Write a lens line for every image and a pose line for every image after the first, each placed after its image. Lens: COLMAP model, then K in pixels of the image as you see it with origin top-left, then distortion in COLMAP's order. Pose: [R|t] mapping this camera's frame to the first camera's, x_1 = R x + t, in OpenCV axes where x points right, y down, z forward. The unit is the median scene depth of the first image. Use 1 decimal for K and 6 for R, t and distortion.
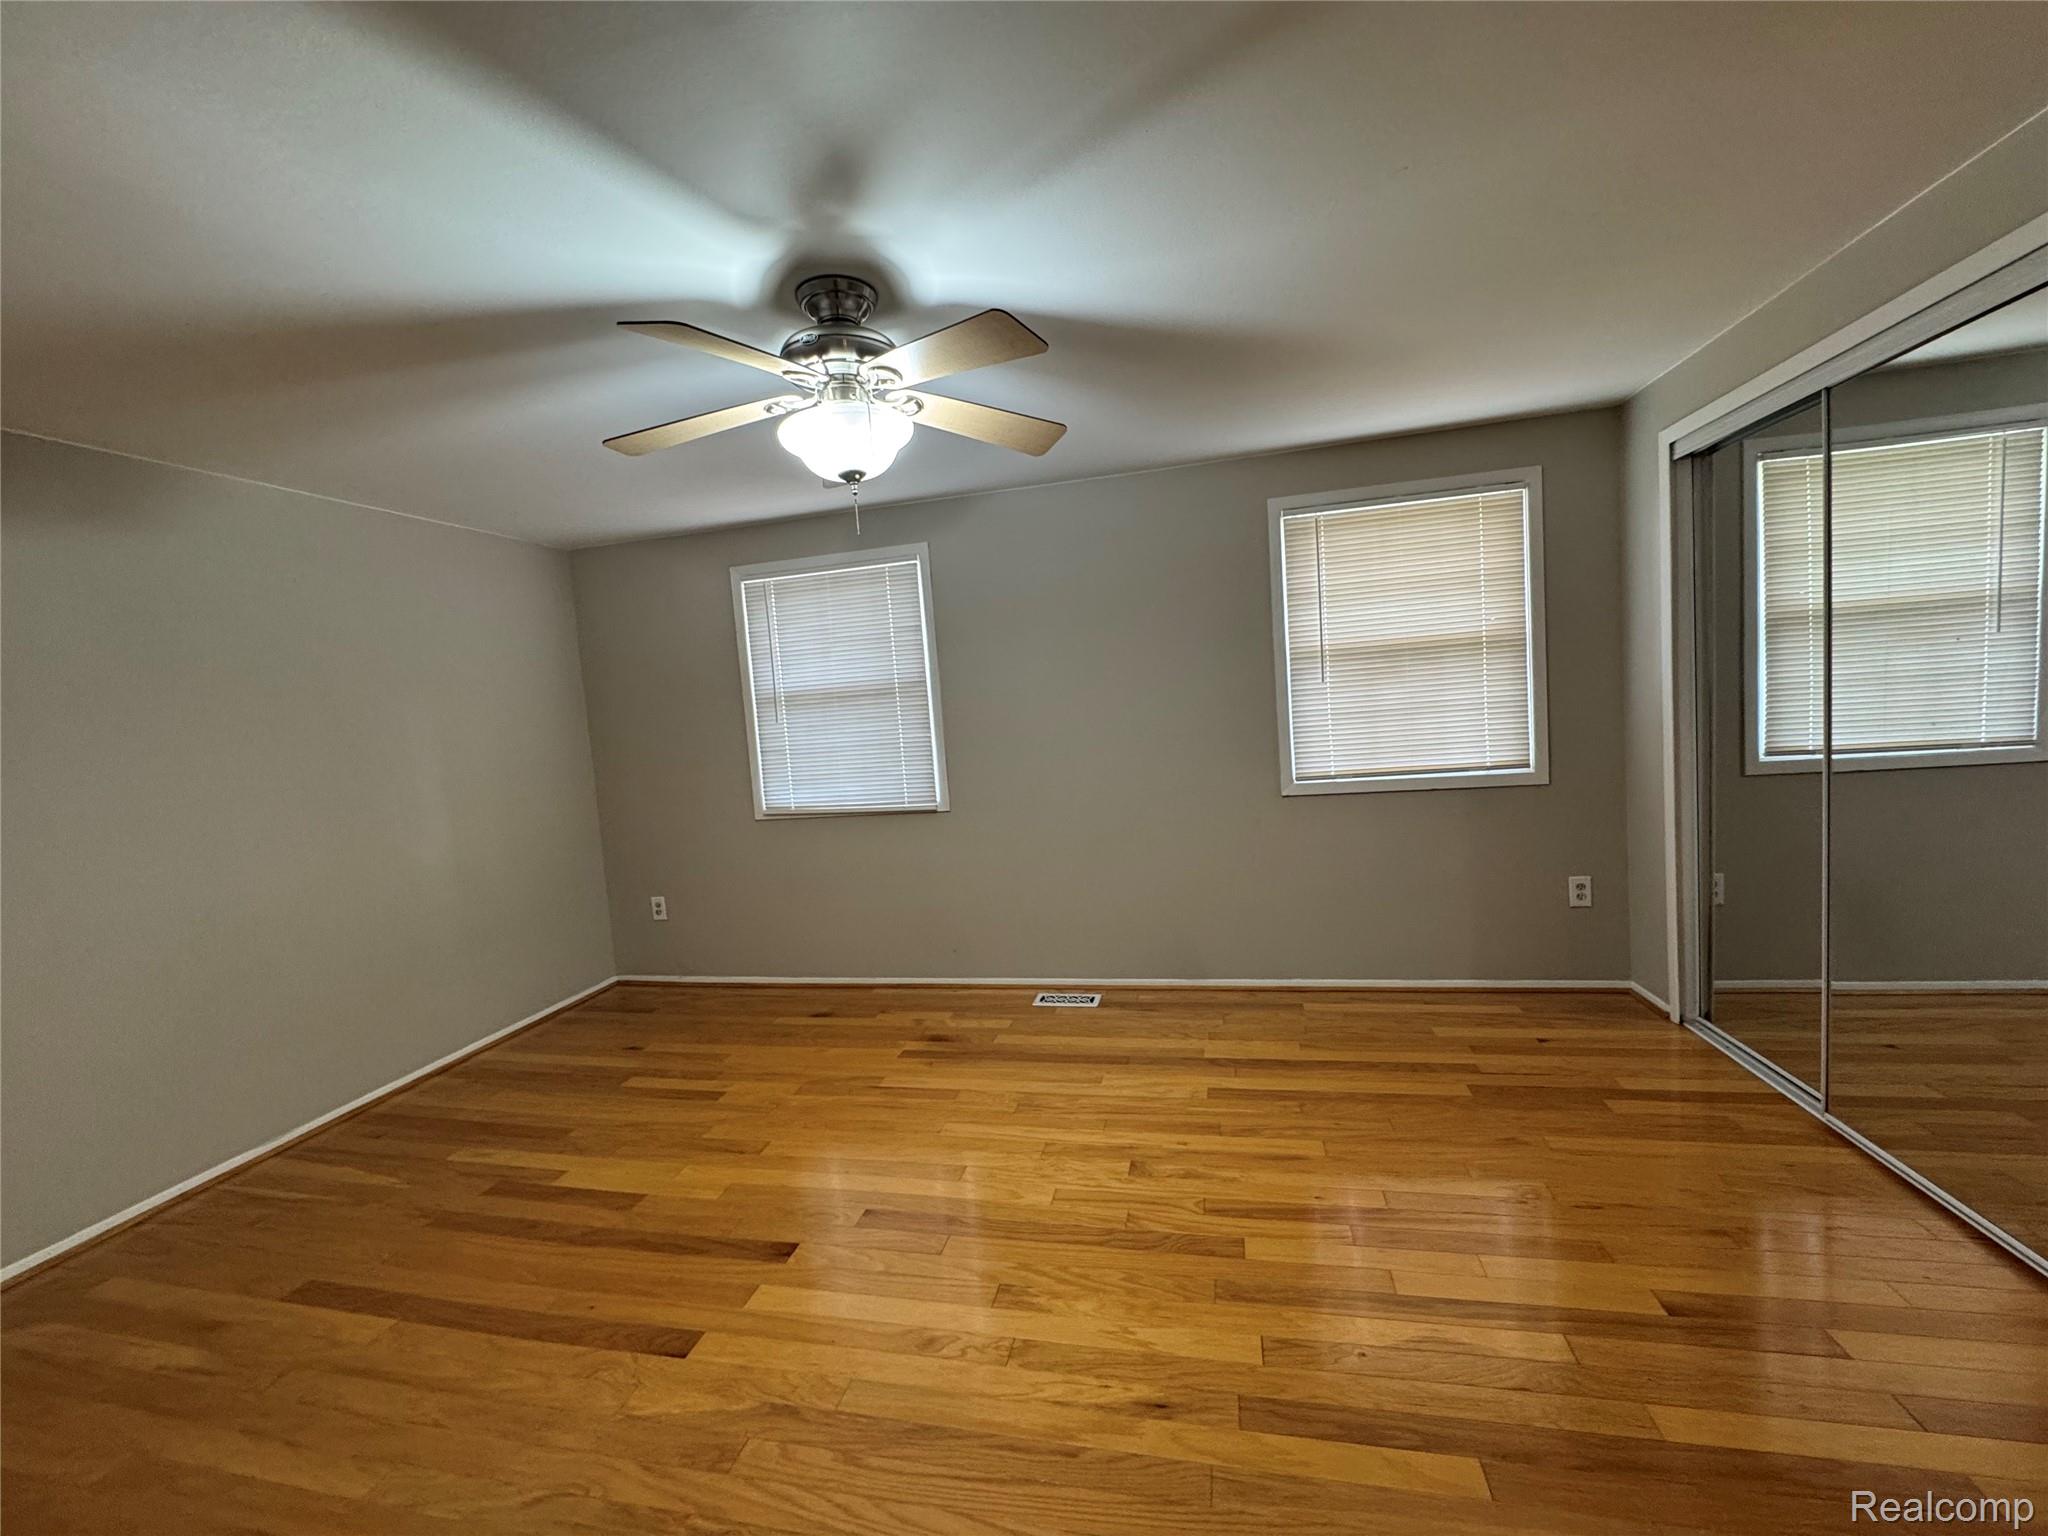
lens RADIAL K [[821.1, 0, 1018.8], [0, 821.1, 769.0], [0, 0, 1]] dist [-0.005026, 0.001171]
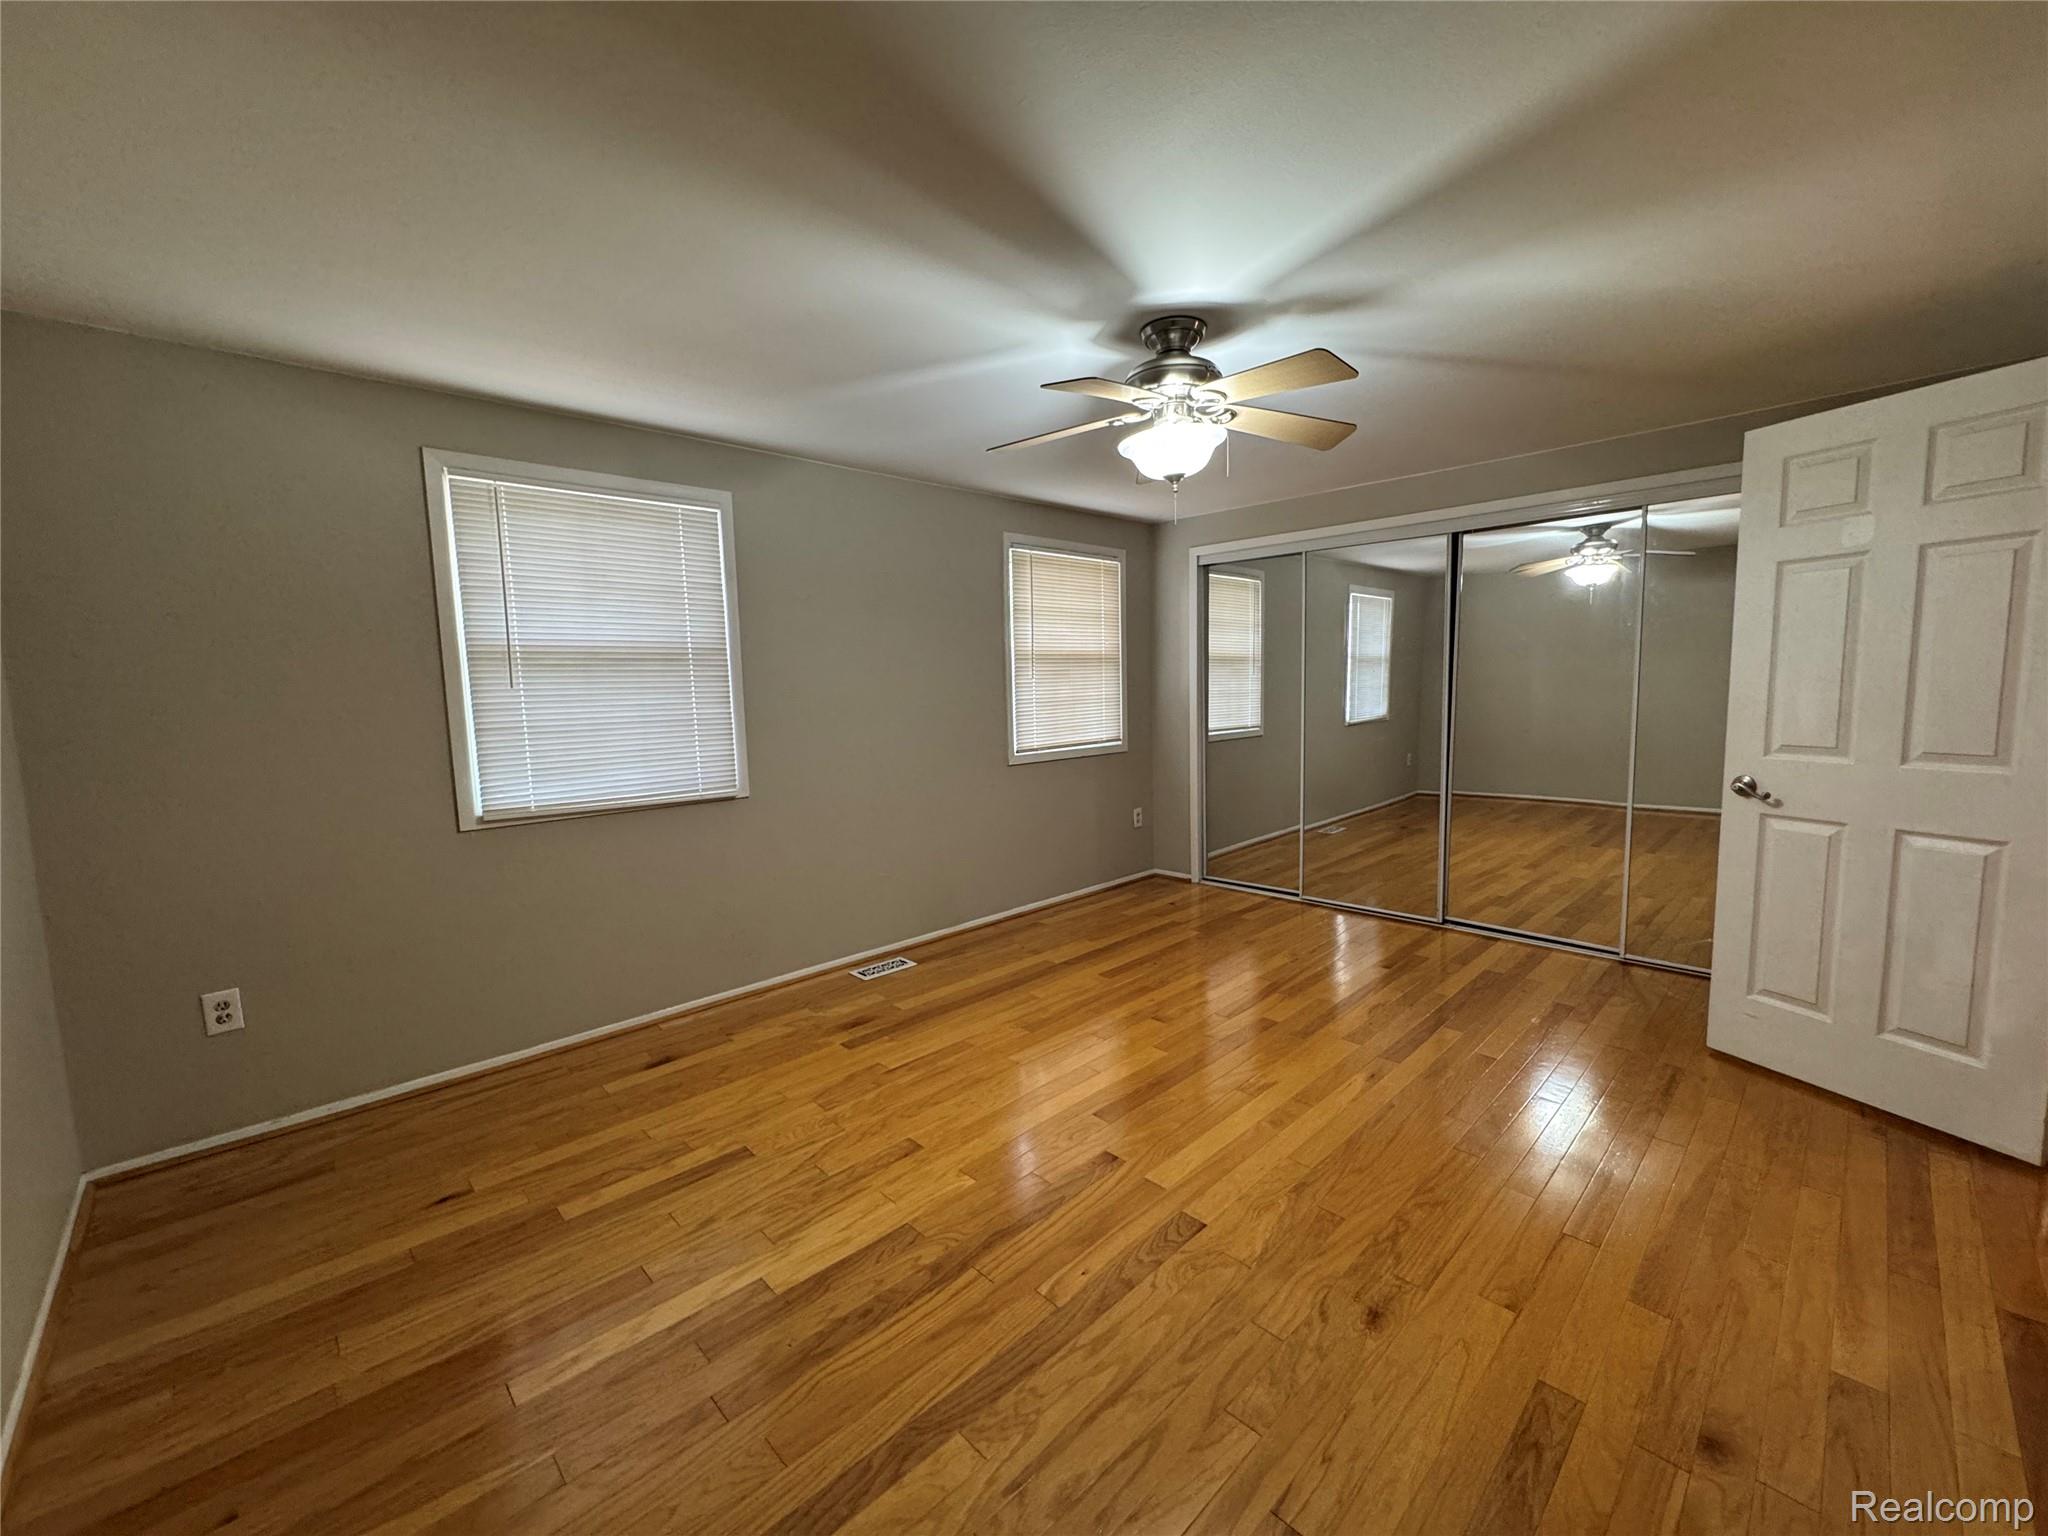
lens RADIAL K [[821.1, 0, 1026.5], [0, 821.1, 766.0], [0, 0, 1]] dist [-0.005026, 0.001171]
pose [[0.540542, -0.023943, 0.840976, -0.785257], [0.050098, 0.998737, -0.003766, 0.042672], [-0.839824, 0.044167, 0.541059, 0.303542]]
